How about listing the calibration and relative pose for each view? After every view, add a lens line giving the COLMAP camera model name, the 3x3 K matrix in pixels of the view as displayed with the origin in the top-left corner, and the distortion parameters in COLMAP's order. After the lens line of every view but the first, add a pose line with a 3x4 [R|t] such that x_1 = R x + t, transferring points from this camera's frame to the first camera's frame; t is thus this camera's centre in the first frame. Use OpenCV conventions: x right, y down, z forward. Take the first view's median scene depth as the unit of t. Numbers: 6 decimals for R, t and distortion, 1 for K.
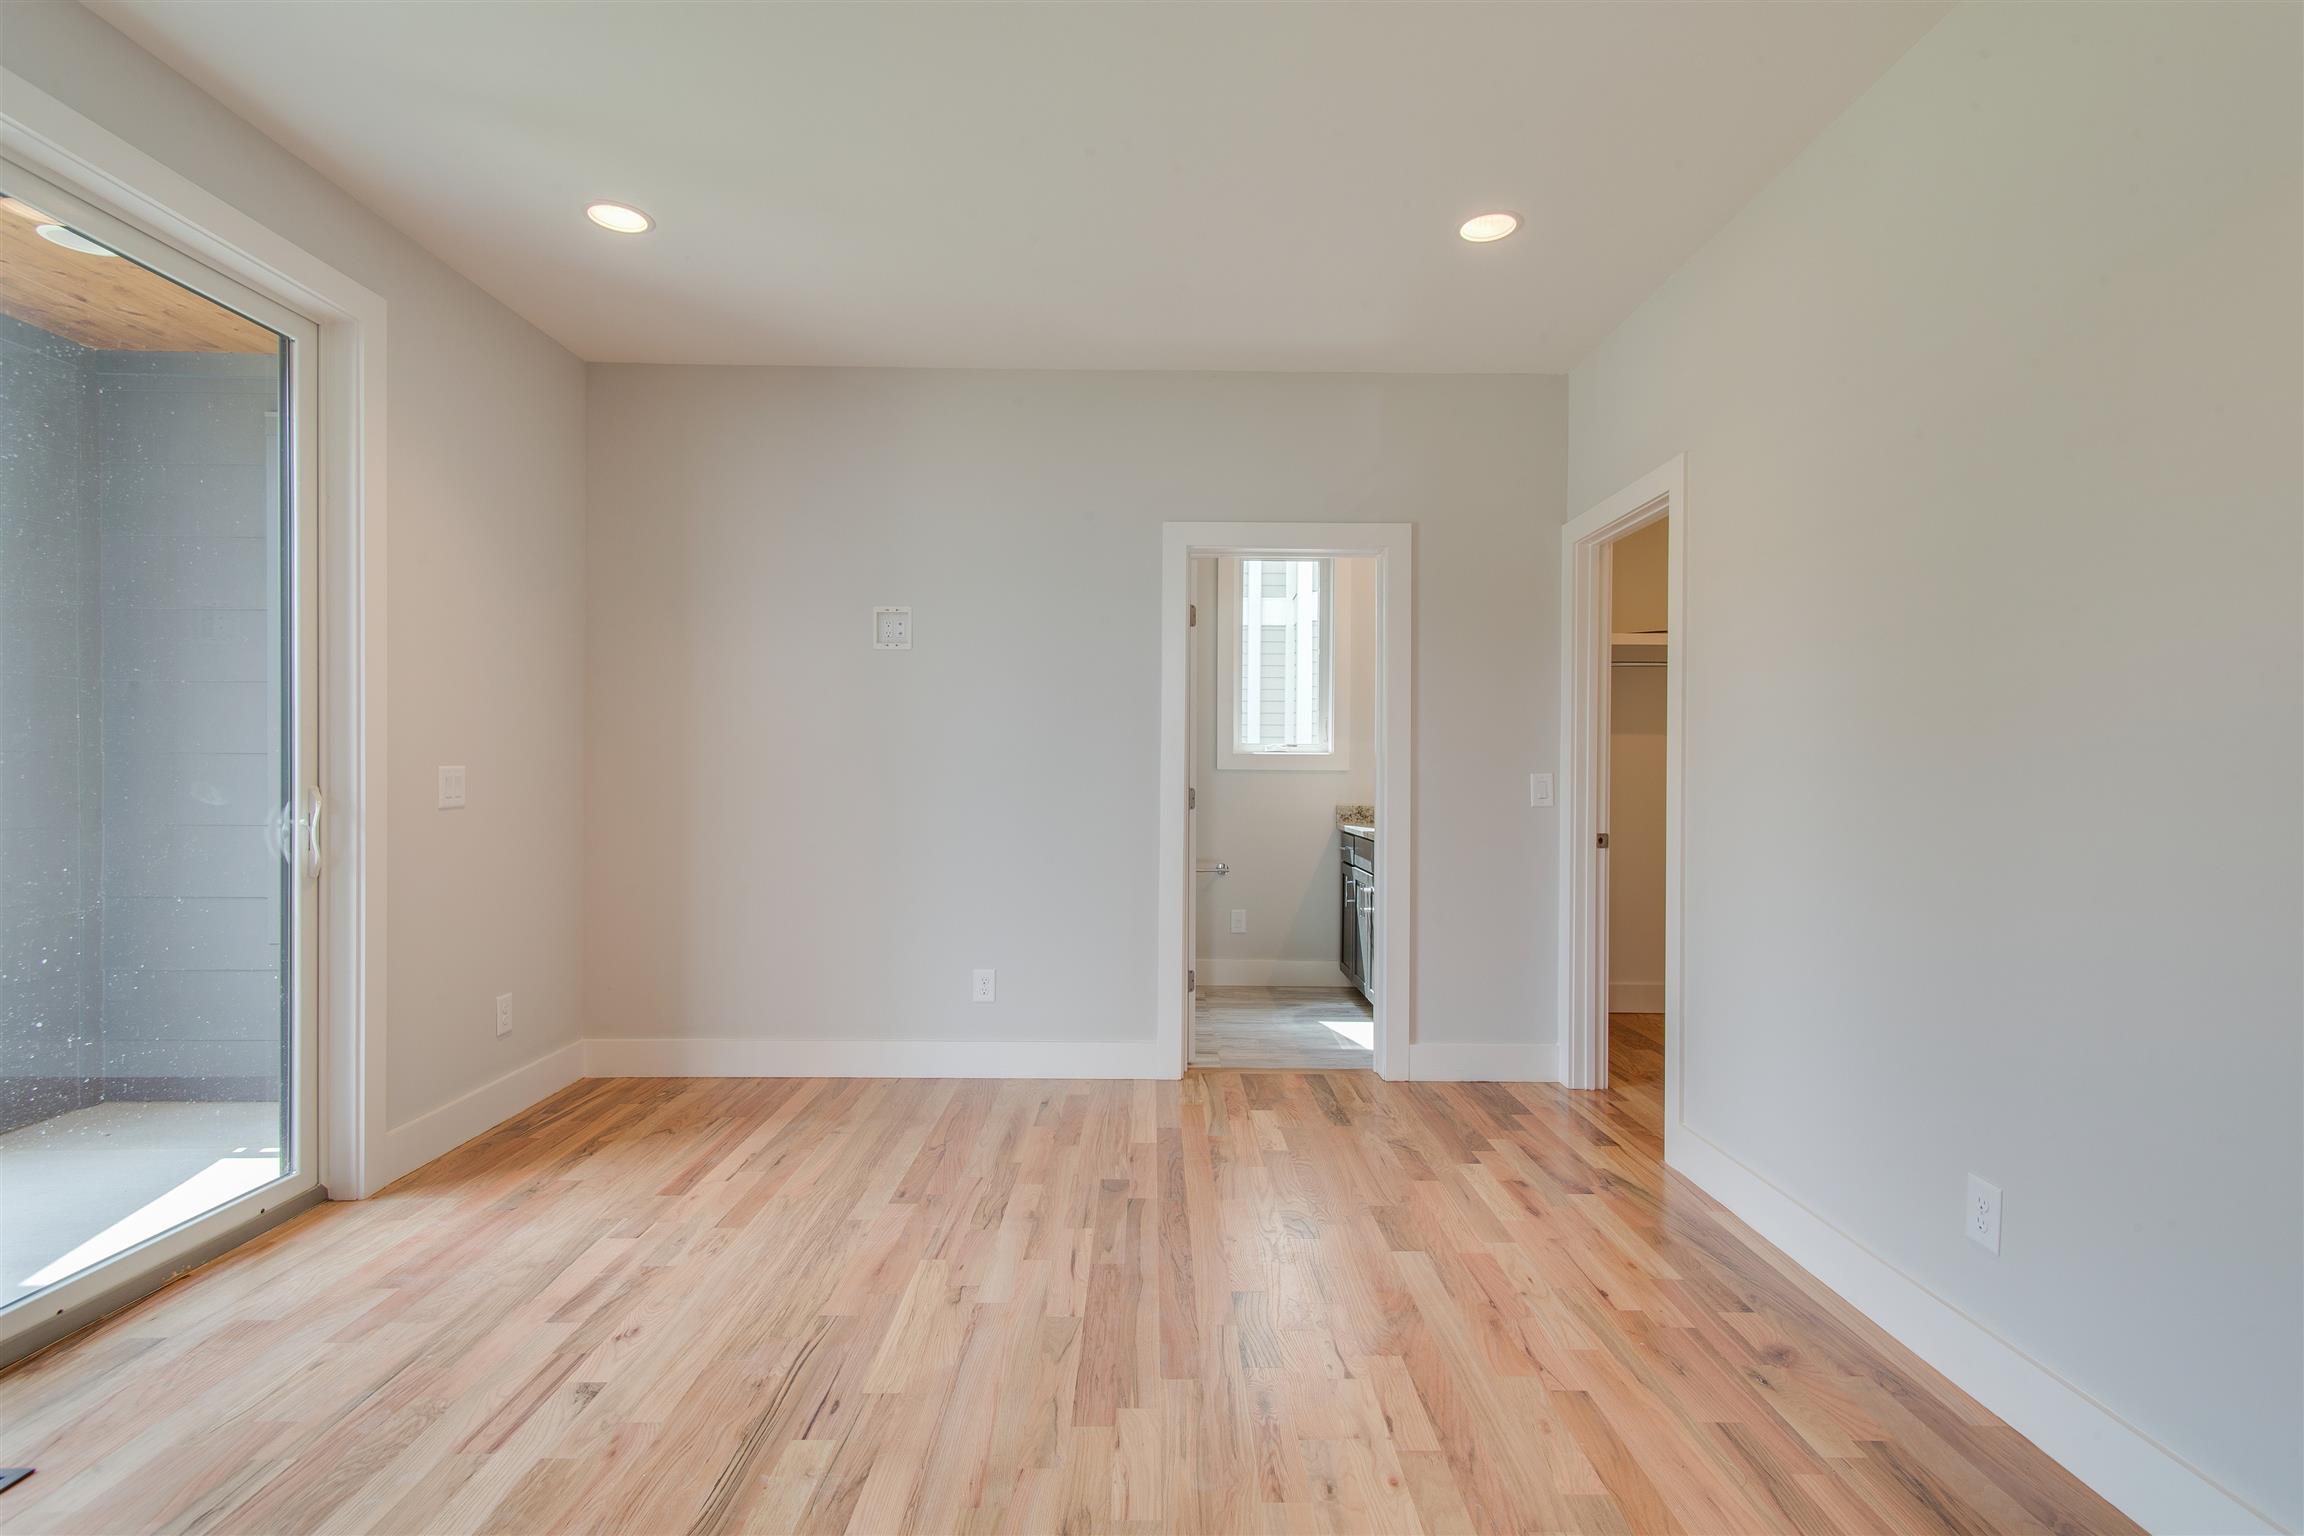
lens RADIAL K [[1094.5, 0, 1158.5], [0, 1094.5, 774.7], [0, 0, 1]] dist [0.005101, 0.000643]
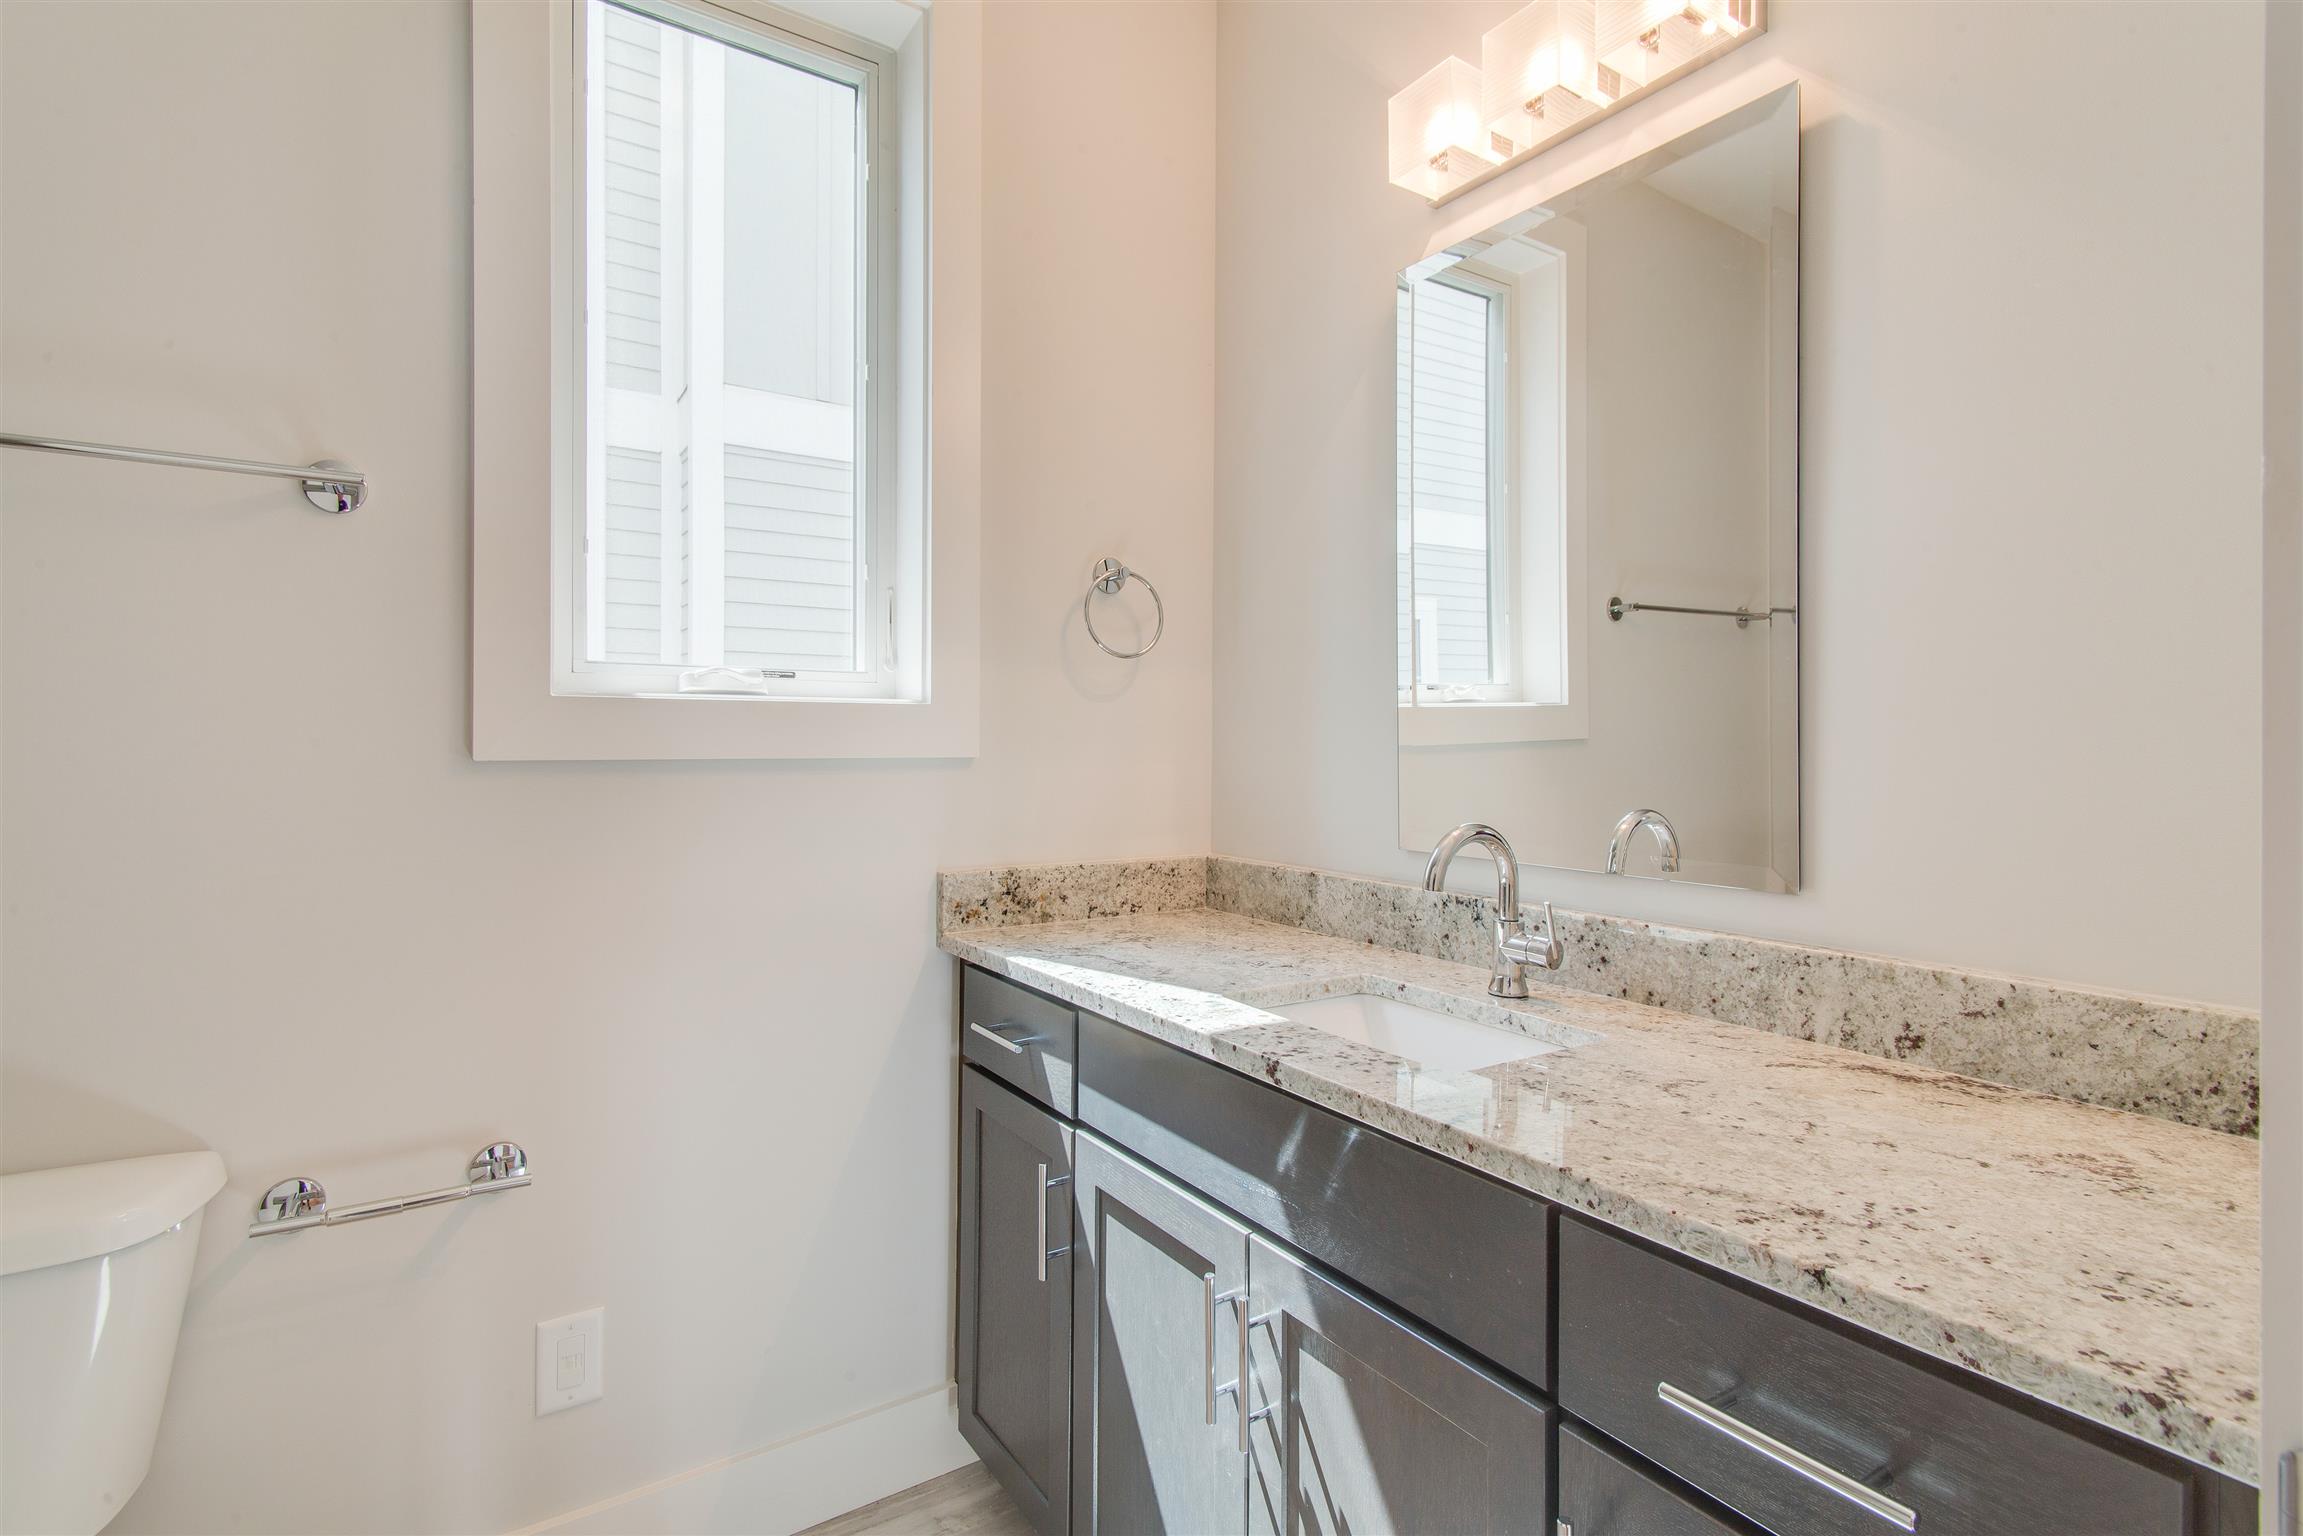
lens RADIAL K [[1094.0, 0, 1158.0], [0, 1094.0, 774.7], [0, 0, 1]] dist [0.005101, 0.000643]
pose [[0.837012, -0.020896, 0.546786, 0.047859], [0.006102, 0.999565, 0.028858, -0.008053], [-0.547151, -0.020818, 0.836775, 0.711807]]
